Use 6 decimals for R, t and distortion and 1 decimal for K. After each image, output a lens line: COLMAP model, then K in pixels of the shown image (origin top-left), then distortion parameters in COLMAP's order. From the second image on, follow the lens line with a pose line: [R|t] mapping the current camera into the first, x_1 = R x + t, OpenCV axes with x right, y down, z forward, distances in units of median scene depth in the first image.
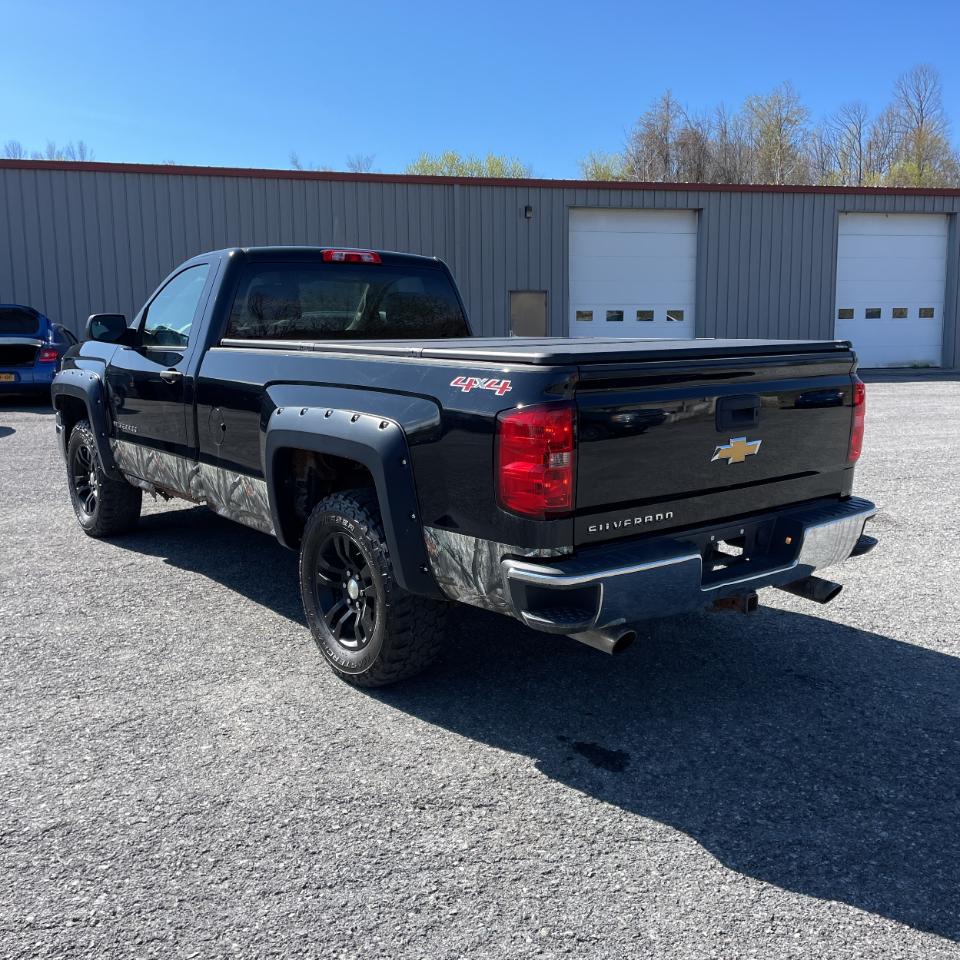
lens RADIAL K [[953.9, 0, 480.0], [0, 953.9, 480.0], [0, 0, 1]] dist [0.052895, -0.011278]
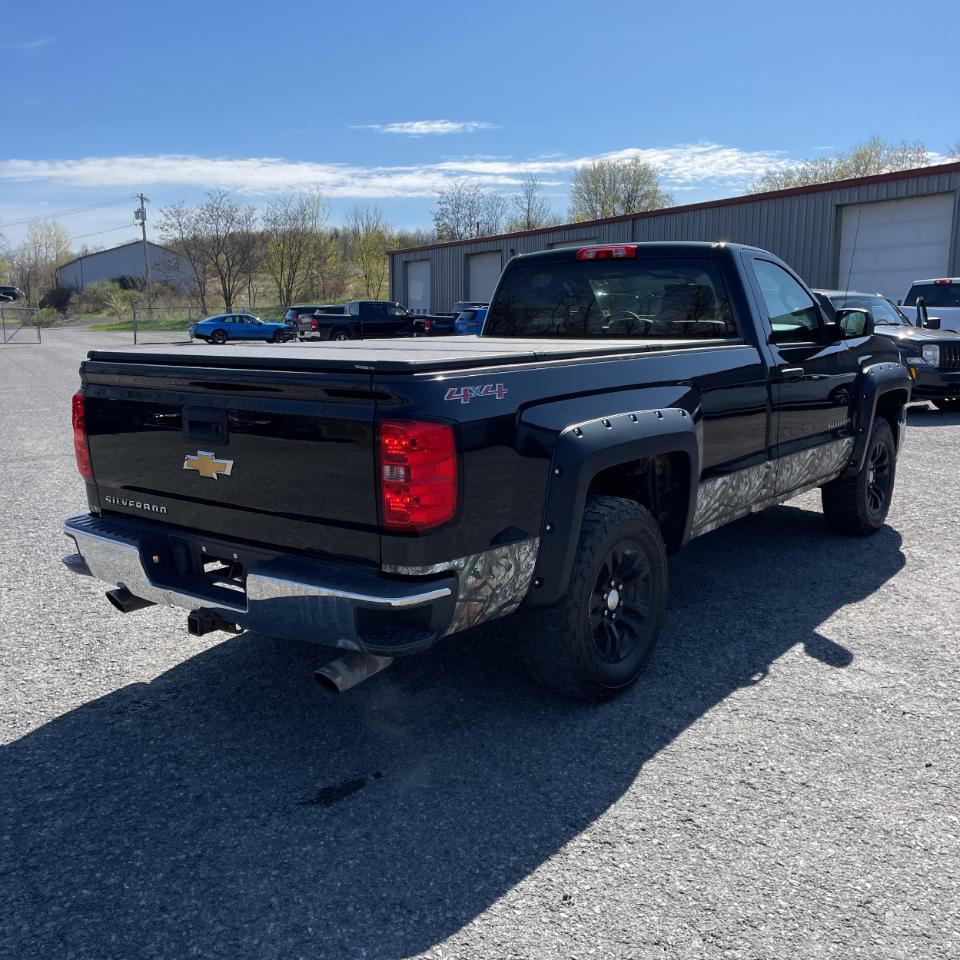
lens RADIAL K [[953.9, 0, 480.0], [0, 953.9, 480.0], [0, 0, 1]] dist [0.052895, -0.011278]
pose [[0.247157, 0.168986, -0.954126, 0.952774], [-0.150888, 0.979376, 0.134372, -0.141483], [0.957155, 0.110755, 0.267558, 0.766295]]
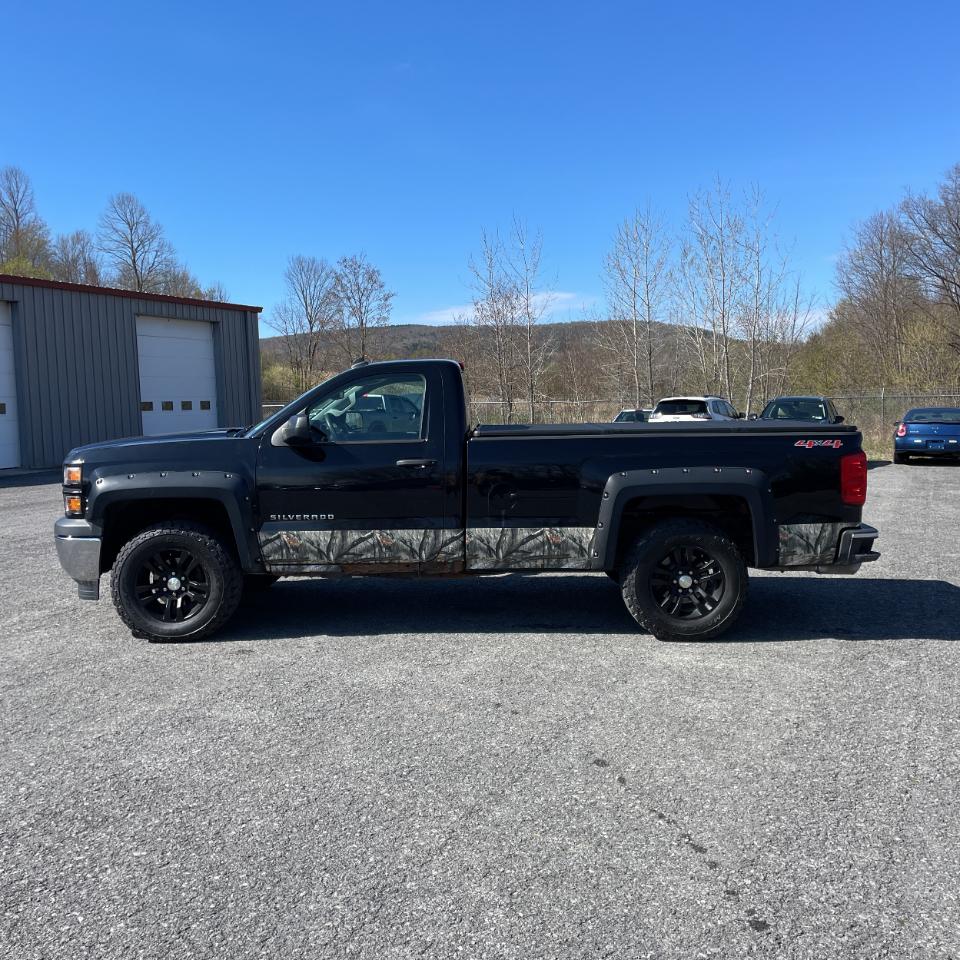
lens RADIAL K [[953.9, 0, 480.0], [0, 953.9, 480.0], [0, 0, 1]] dist [0.052895, -0.011278]
pose [[0.645751, -0.071980, 0.760148, -1.400029], [0.142632, 0.989394, -0.027478, -0.051837], [-0.750108, 0.126166, 0.649169, 0.188804]]
